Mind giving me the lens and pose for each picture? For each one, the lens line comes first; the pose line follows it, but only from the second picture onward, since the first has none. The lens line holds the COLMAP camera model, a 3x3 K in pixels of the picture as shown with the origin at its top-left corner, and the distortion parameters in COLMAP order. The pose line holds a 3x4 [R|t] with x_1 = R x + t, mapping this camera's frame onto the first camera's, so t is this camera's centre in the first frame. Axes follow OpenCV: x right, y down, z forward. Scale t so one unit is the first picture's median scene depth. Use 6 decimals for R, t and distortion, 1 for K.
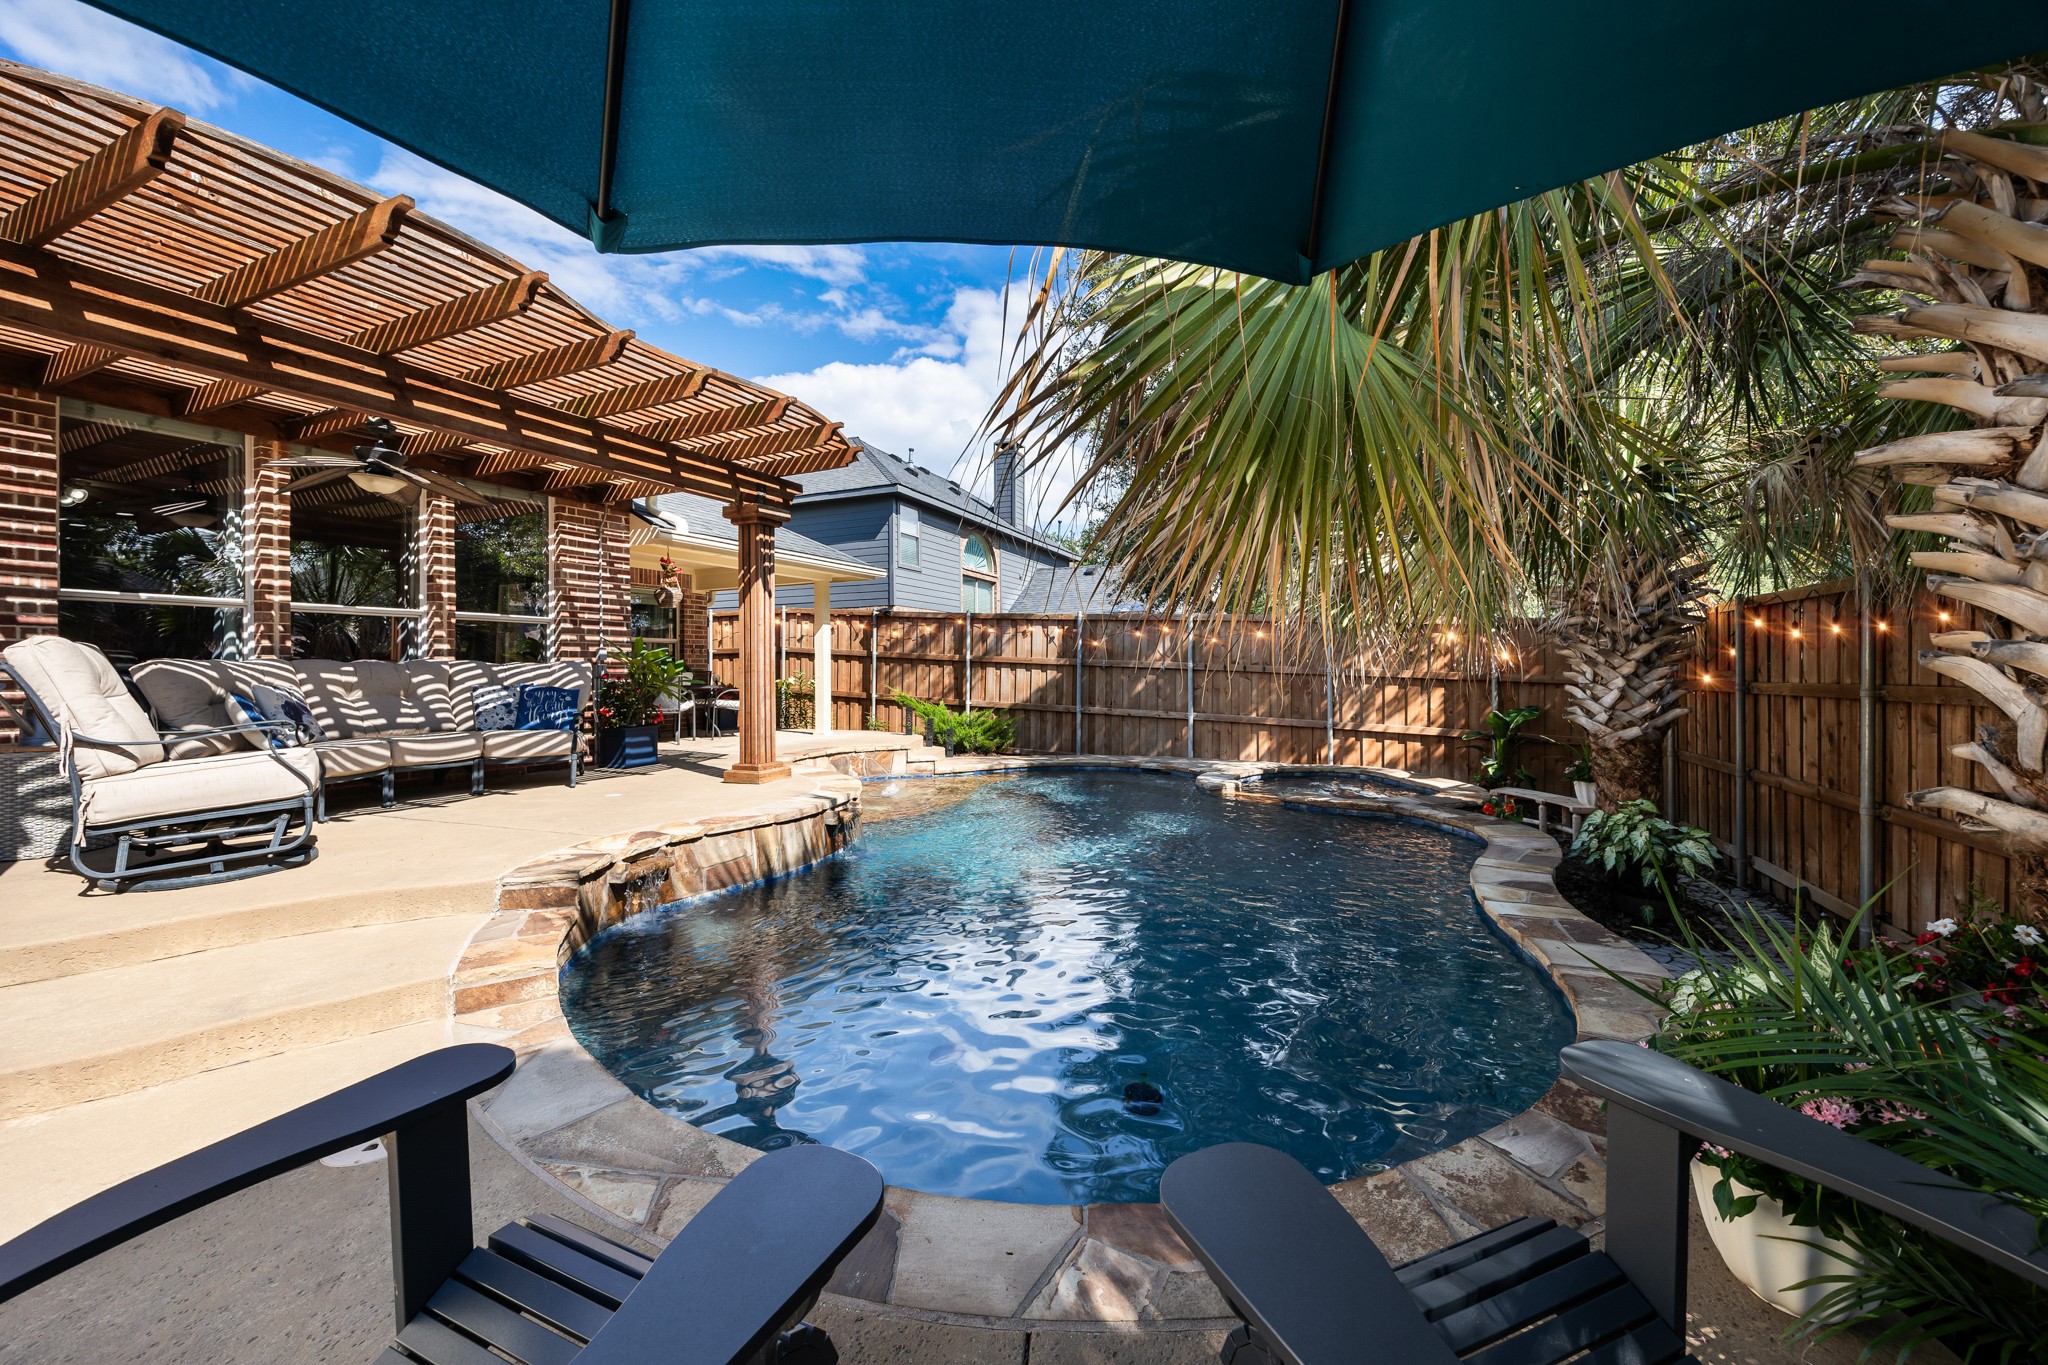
lens RADIAL K [[802.0, 0, 1016.0], [0, 802.0, 672.1], [0, 0, 1]] dist [-0.015903, -0.000257]
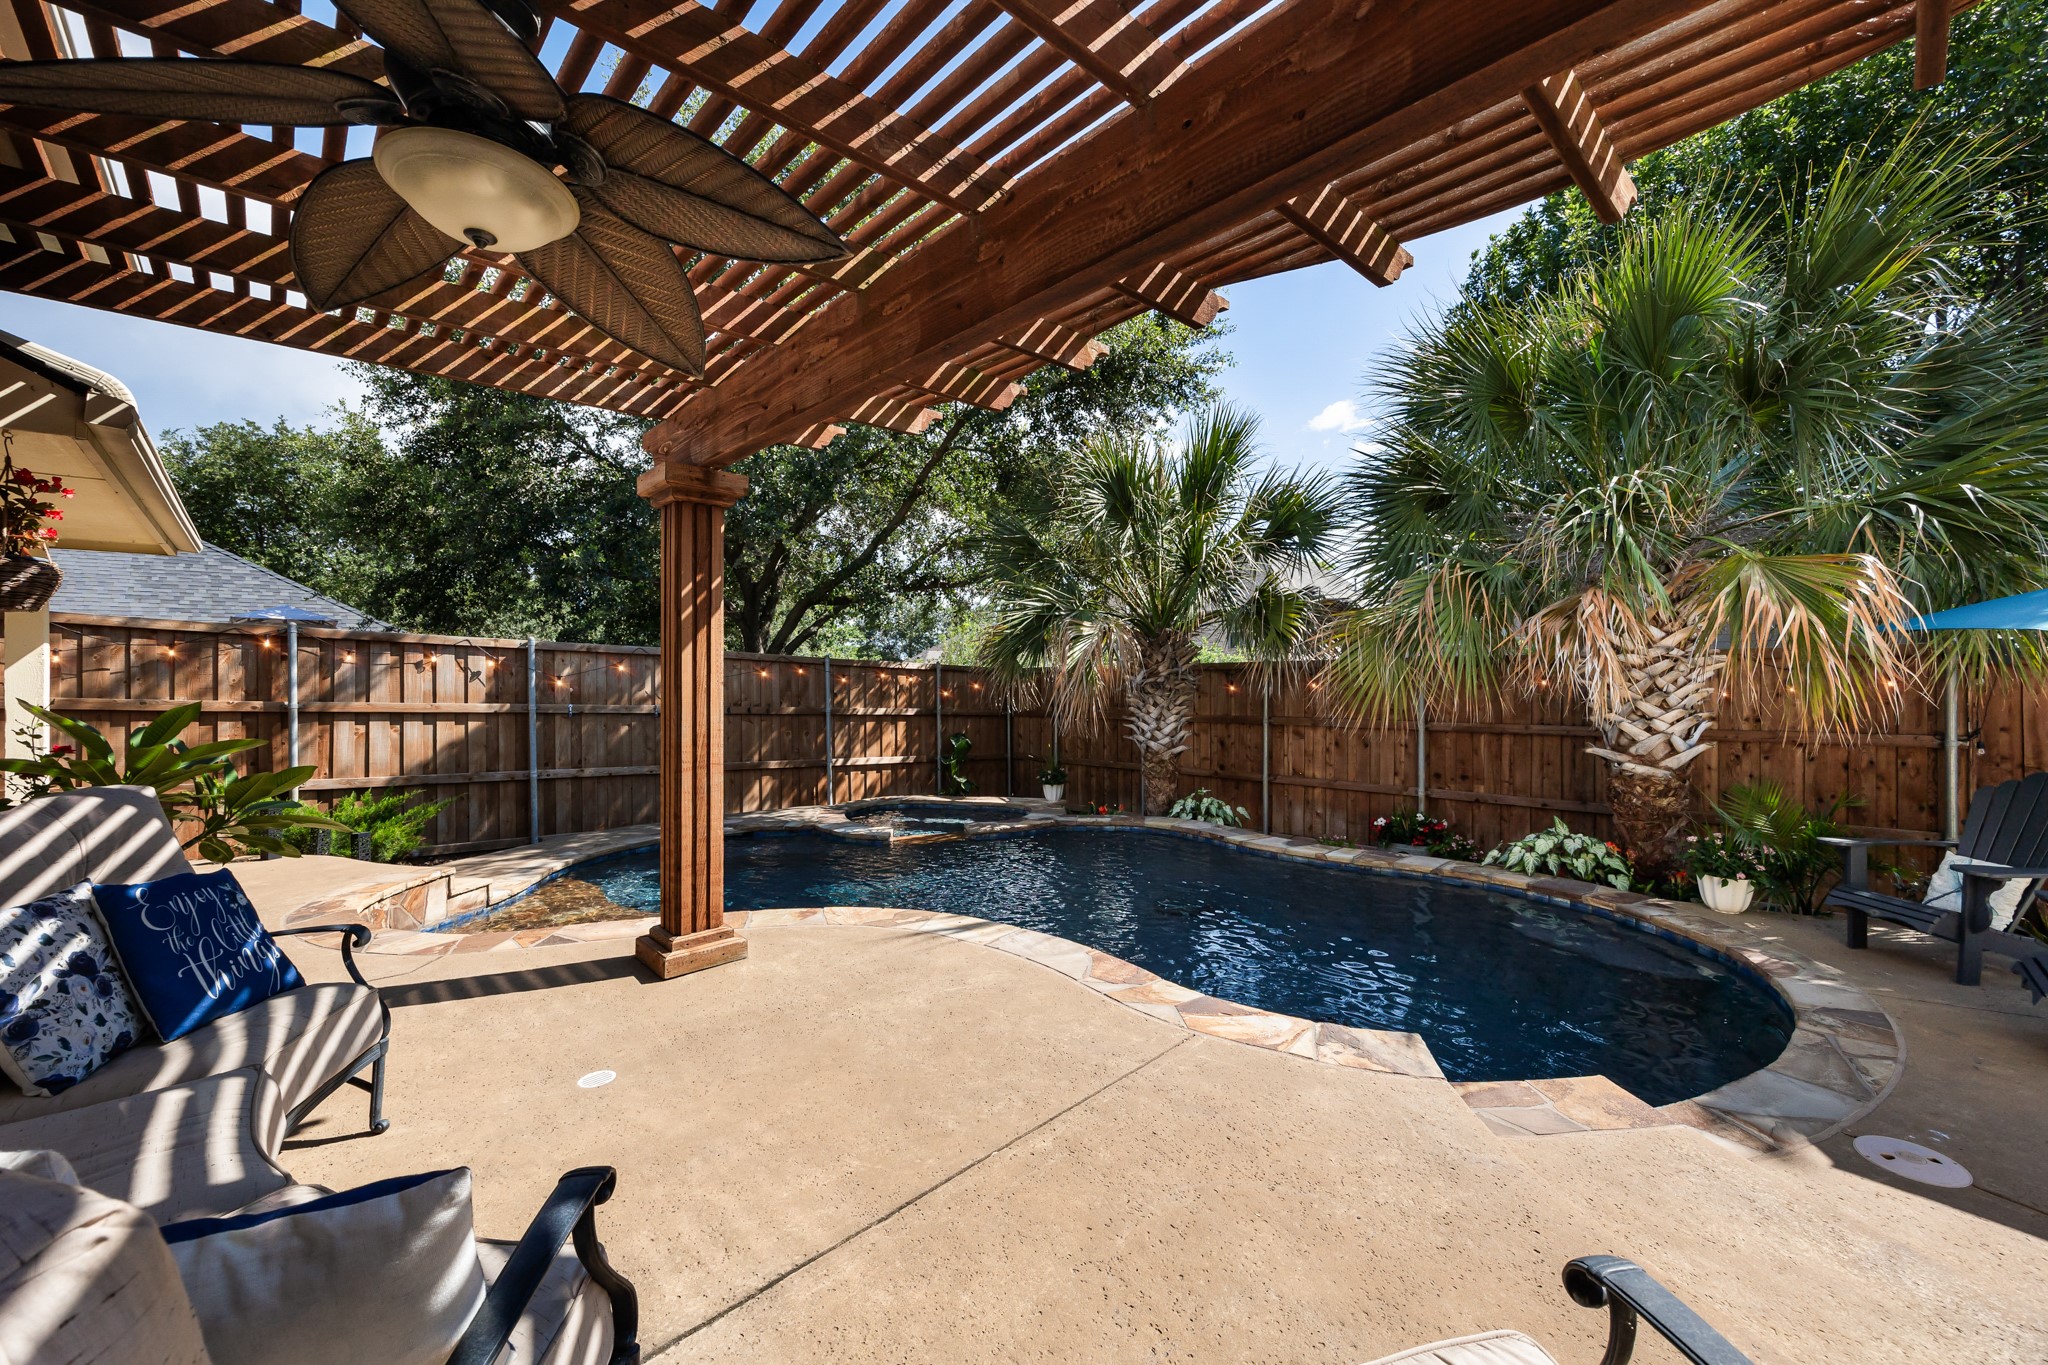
lens RADIAL K [[802.0, 0, 1006.3], [0, 802.0, 679.8], [0, 0, 1]] dist [-0.015903, -0.000257]
pose [[0.356731, -0.003714, 0.934200, -0.437168], [0.006850, 0.999976, 0.001360, -0.036792], [-0.934182, 0.005914, 0.356747, 0.355711]]
